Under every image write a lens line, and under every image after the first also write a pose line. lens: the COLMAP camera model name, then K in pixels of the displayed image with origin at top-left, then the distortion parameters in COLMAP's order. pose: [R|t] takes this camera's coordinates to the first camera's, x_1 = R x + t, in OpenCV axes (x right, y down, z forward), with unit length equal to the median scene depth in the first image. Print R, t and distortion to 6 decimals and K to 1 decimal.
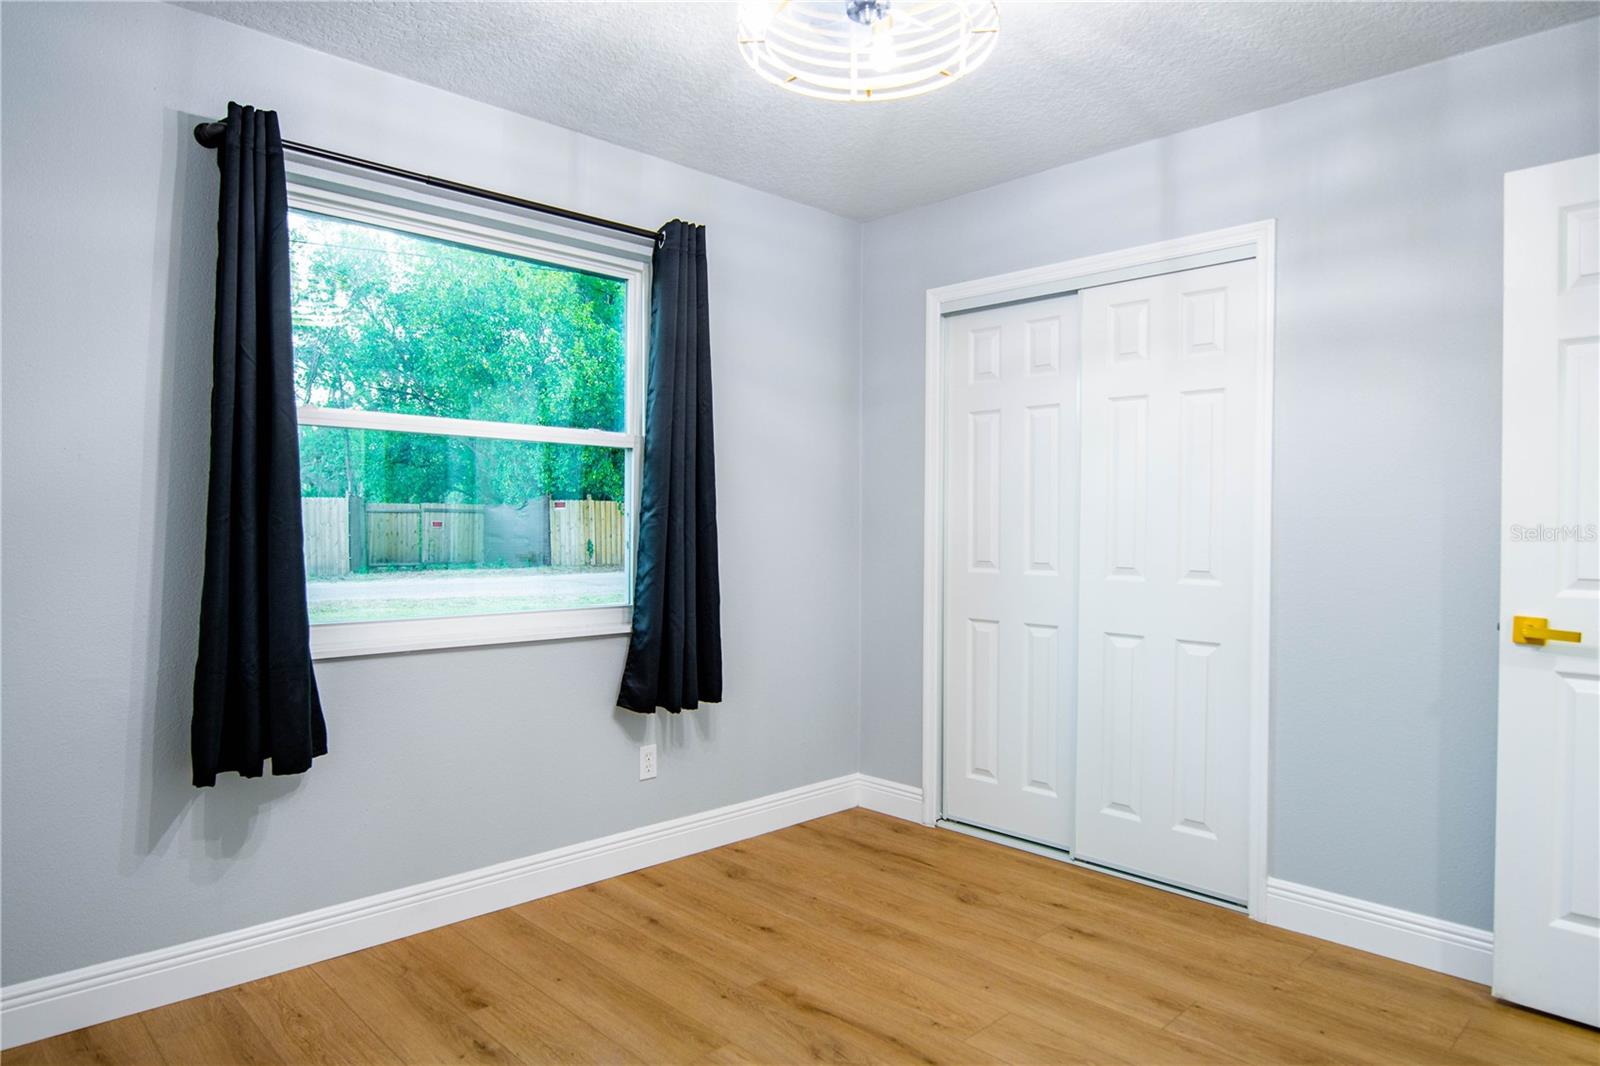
lens RADIAL K [[974.5, 0, 790.0], [0, 974.5, 534.1], [0, 0, 1]] dist [-0.010709, -0.004300]
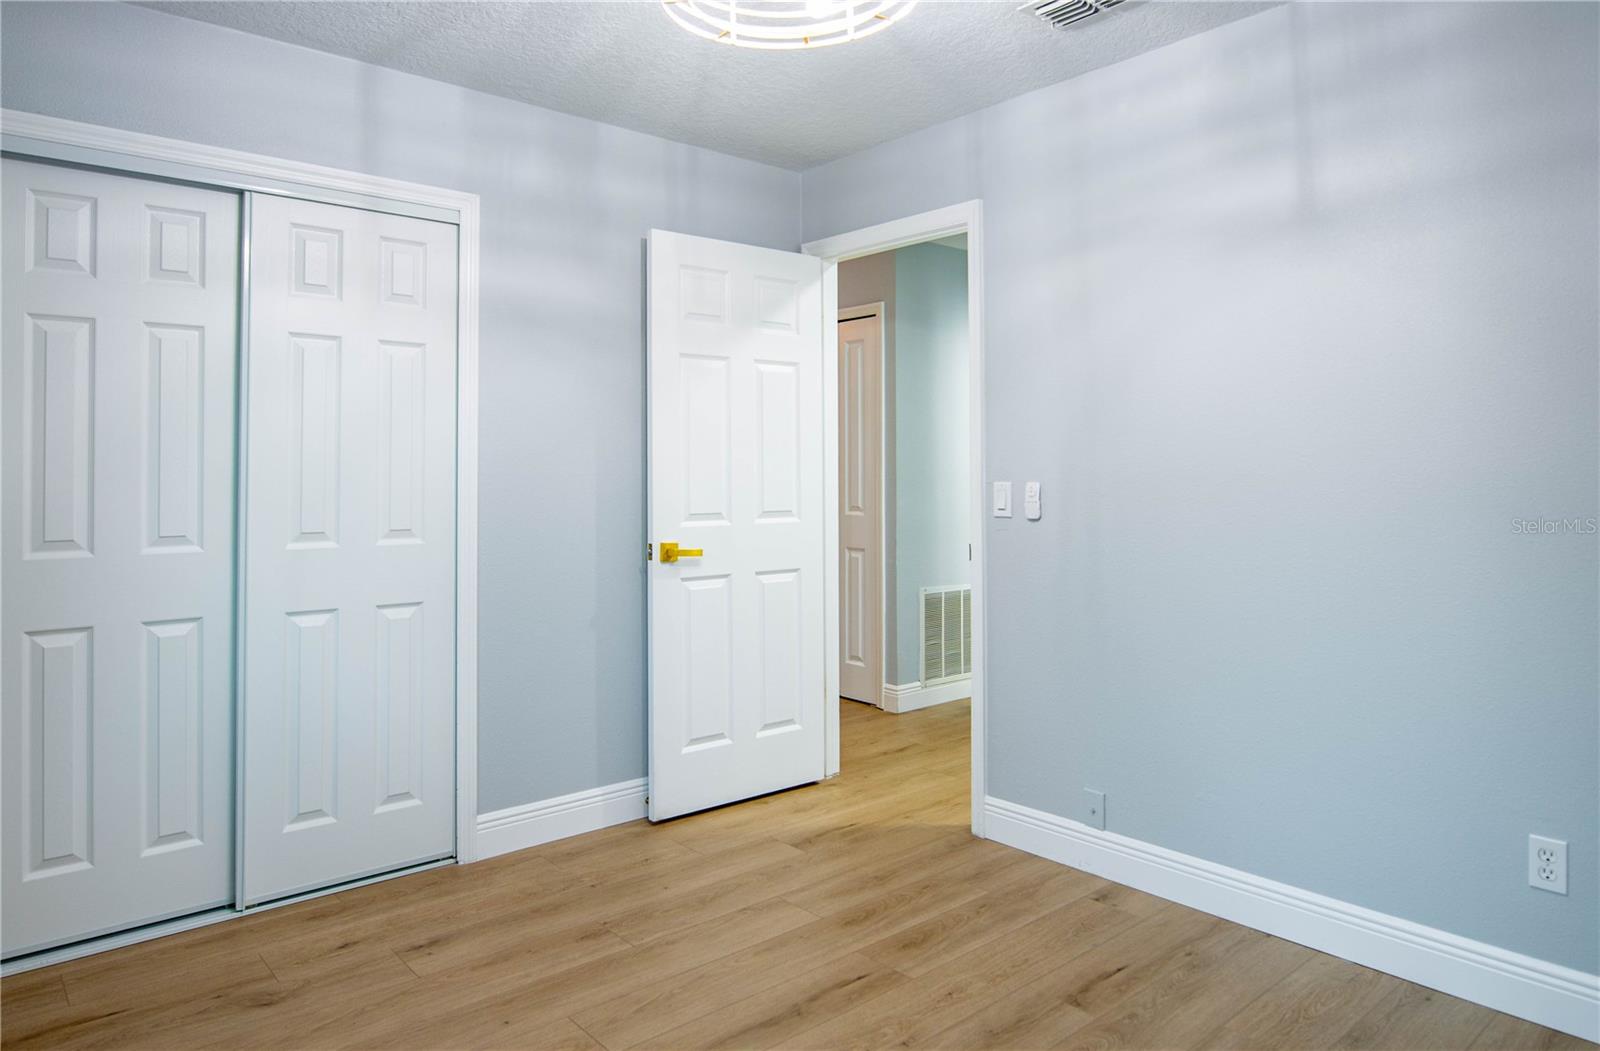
lens RADIAL K [[1005.8, 0, 796.2], [0, 1005.8, 450.1], [0, 0, 1]] dist [-0.021369, 0.003802]
pose [[0.059181, 0.018044, 0.998084, -0.572264], [0.017536, 0.999664, -0.019112, -0.015692], [-0.998093, 0.018633, 0.058844, 0.581380]]
